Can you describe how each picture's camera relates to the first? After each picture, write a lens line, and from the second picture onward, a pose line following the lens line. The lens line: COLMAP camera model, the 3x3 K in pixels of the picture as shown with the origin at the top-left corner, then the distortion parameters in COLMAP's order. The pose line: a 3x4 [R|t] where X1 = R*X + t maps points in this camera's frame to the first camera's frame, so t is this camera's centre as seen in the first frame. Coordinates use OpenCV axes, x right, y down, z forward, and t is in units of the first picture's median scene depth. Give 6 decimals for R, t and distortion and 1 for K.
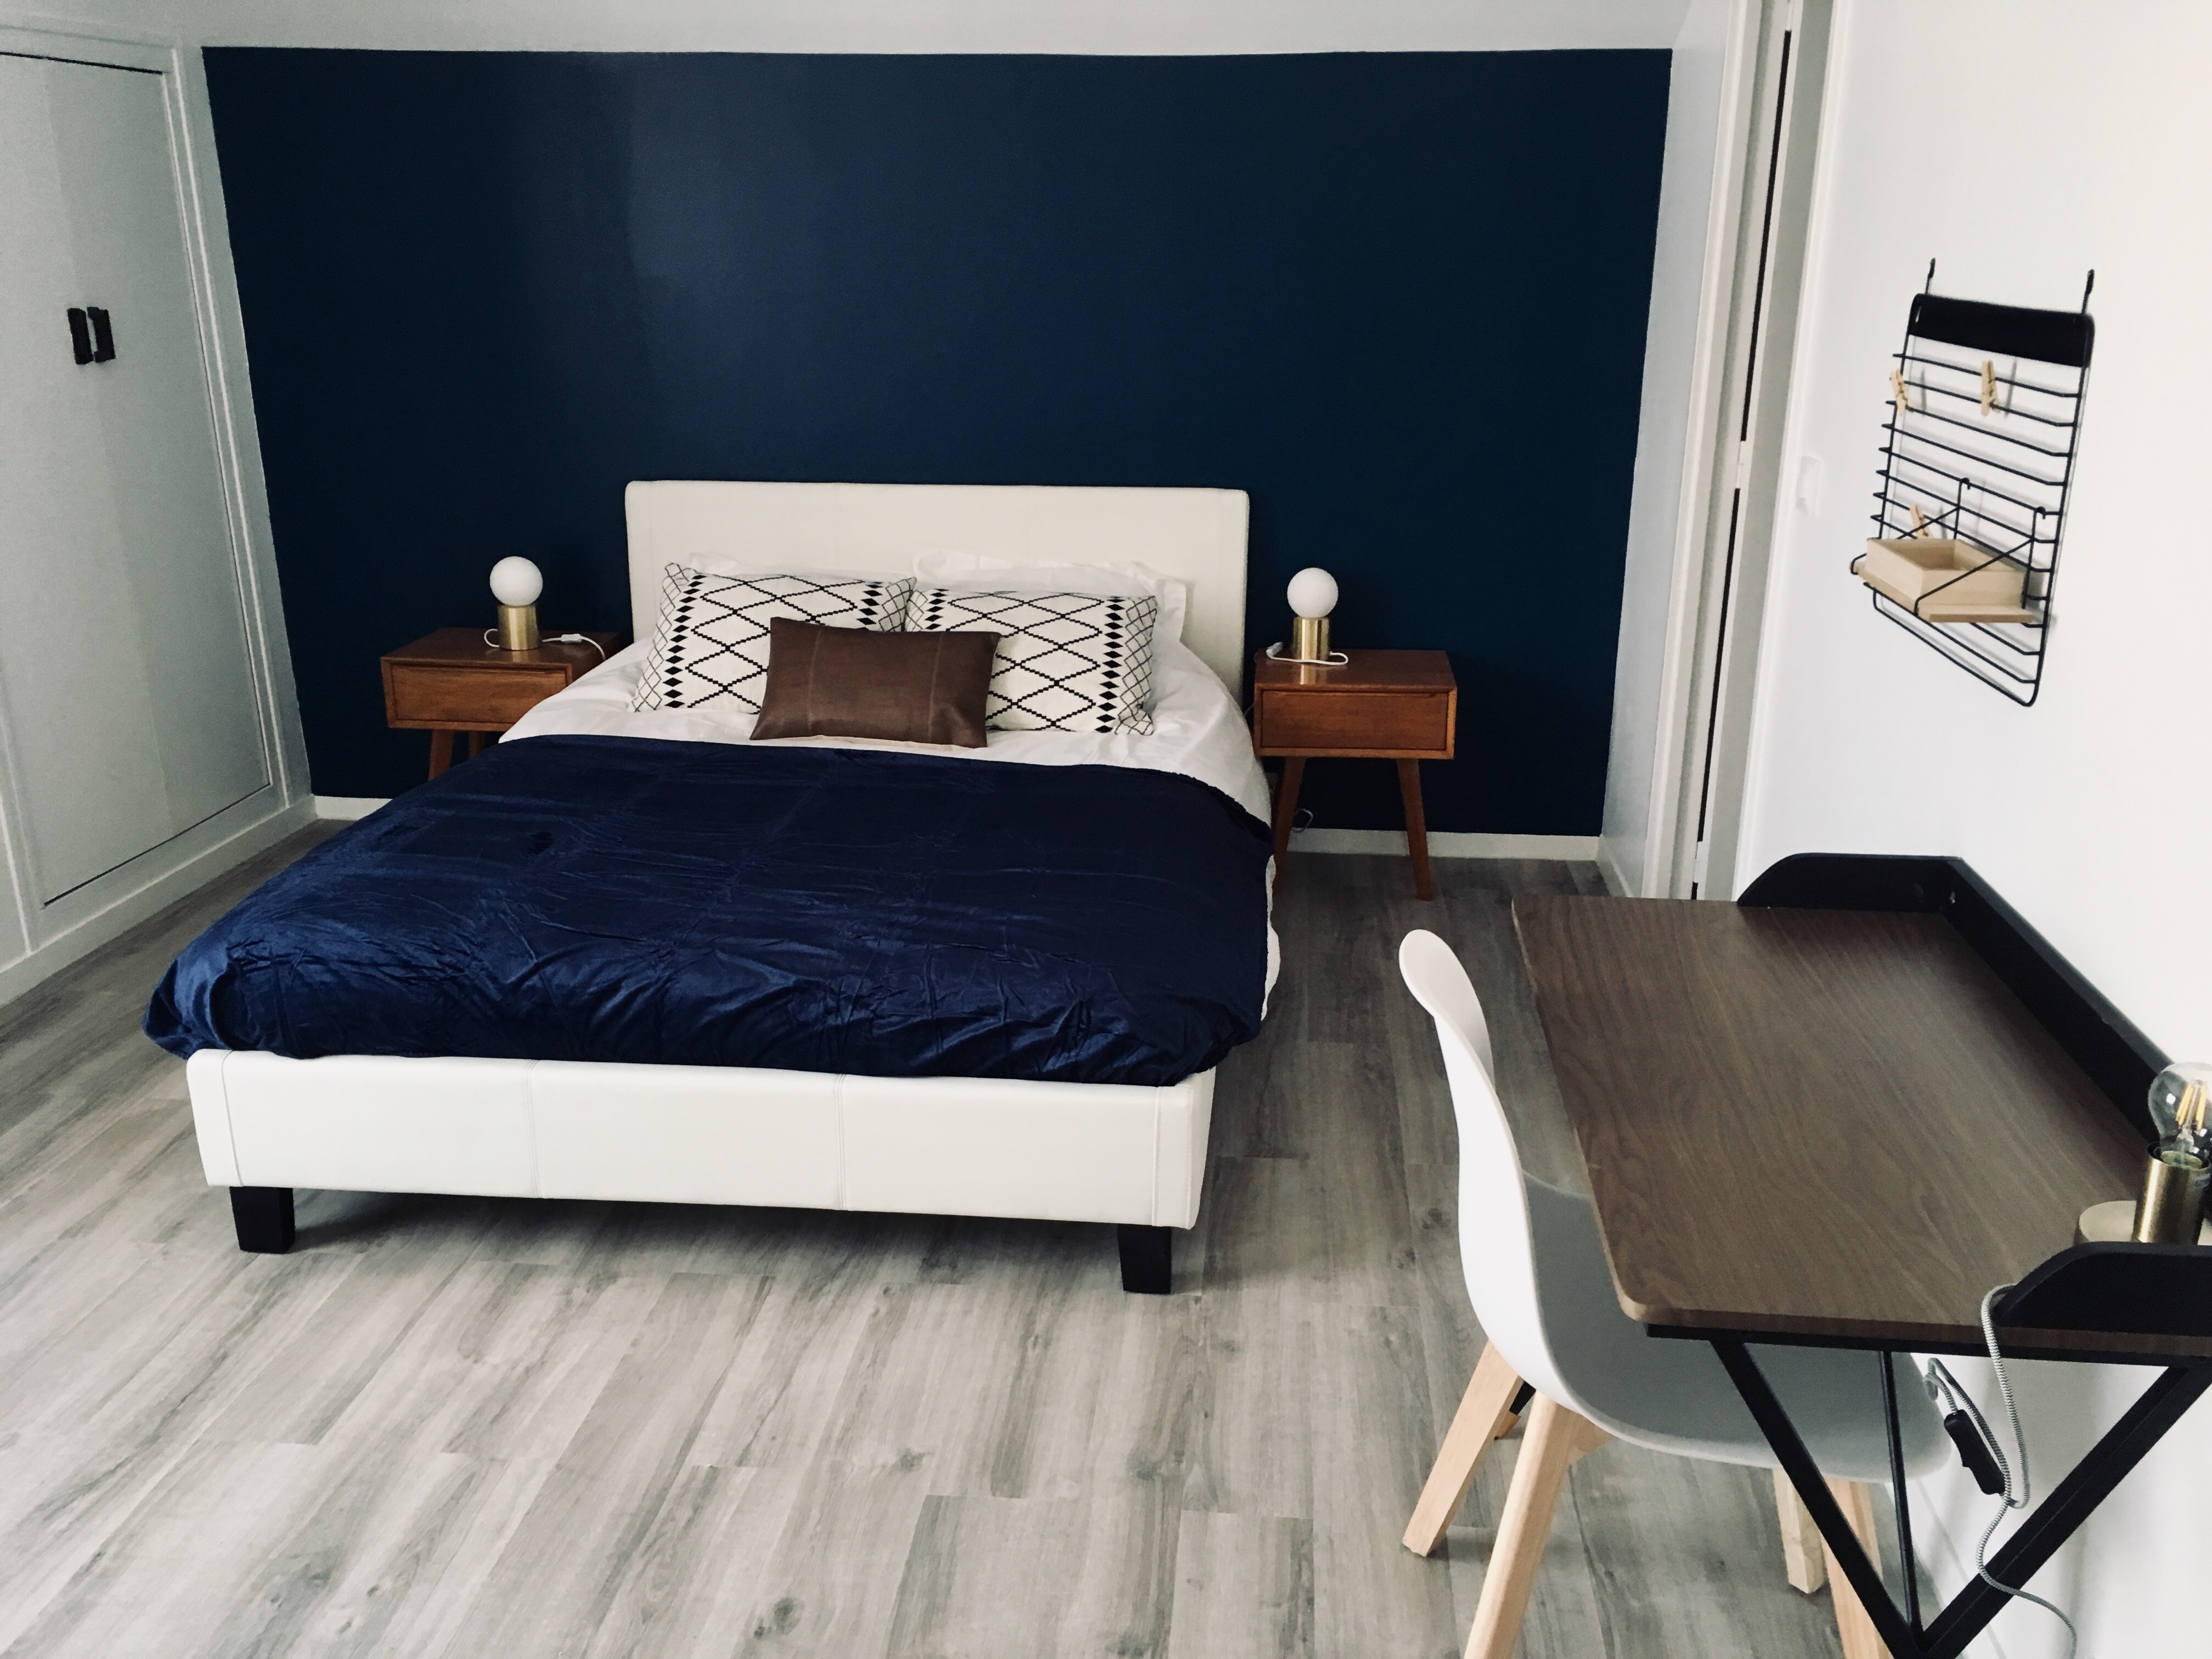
lens RADIAL K [[1880.9, 0, 1121.0], [0, 1880.9, 832.6], [0, 0, 1]] dist [0.063701, -0.086852]
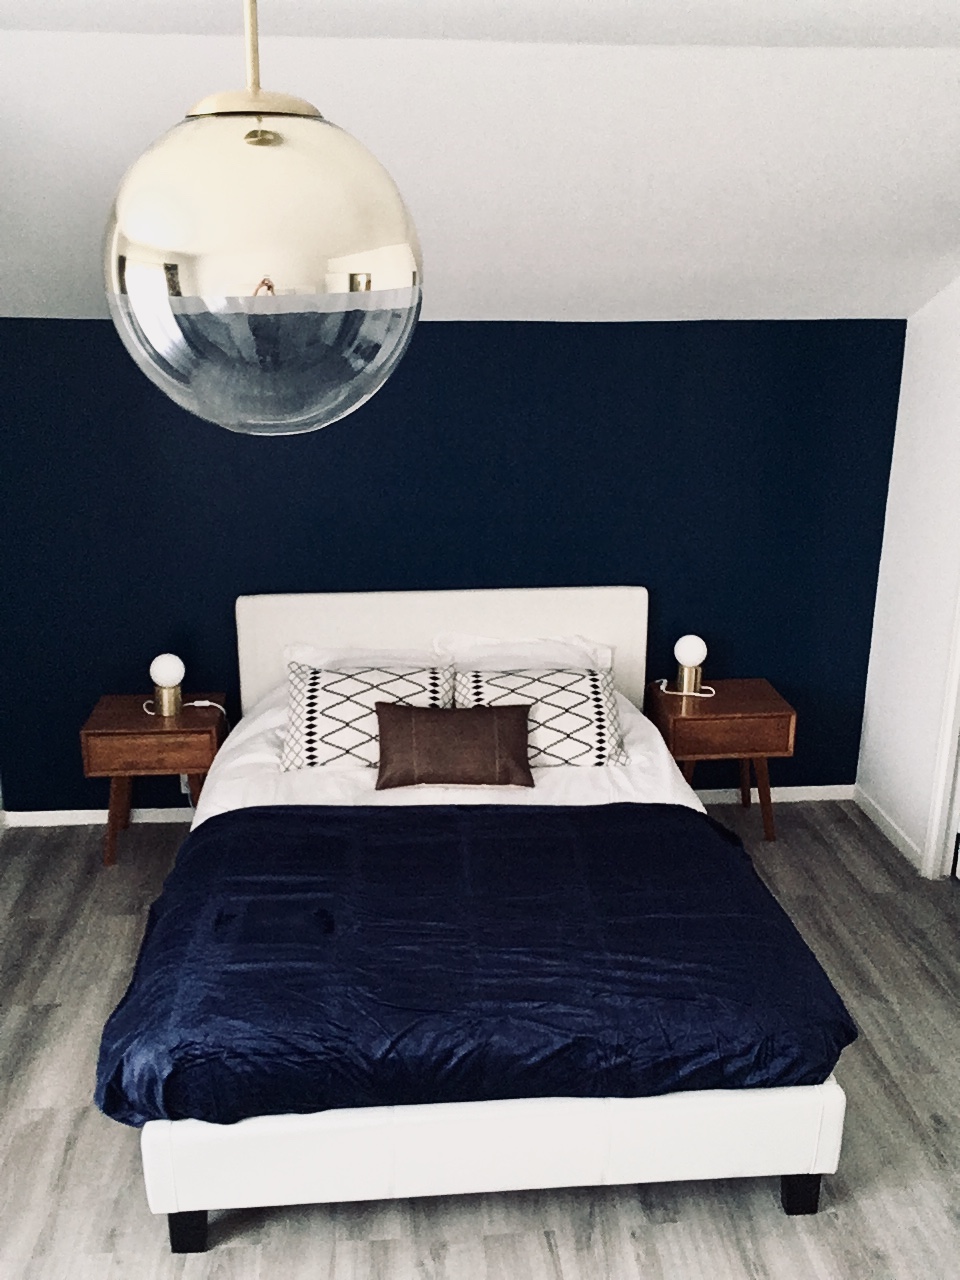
lens RADIAL K [[1168.9, 0, 478.8], [0, 1168.9, 640.0], [0, 0, 1]] dist [0.036844, -0.074162]
pose [[0.985788, -0.052319, 0.159641, -0.252759], [0.053973, 0.998524, -0.006040, -0.154821], [-0.159089, 0.014570, 0.987157, 0.070710]]
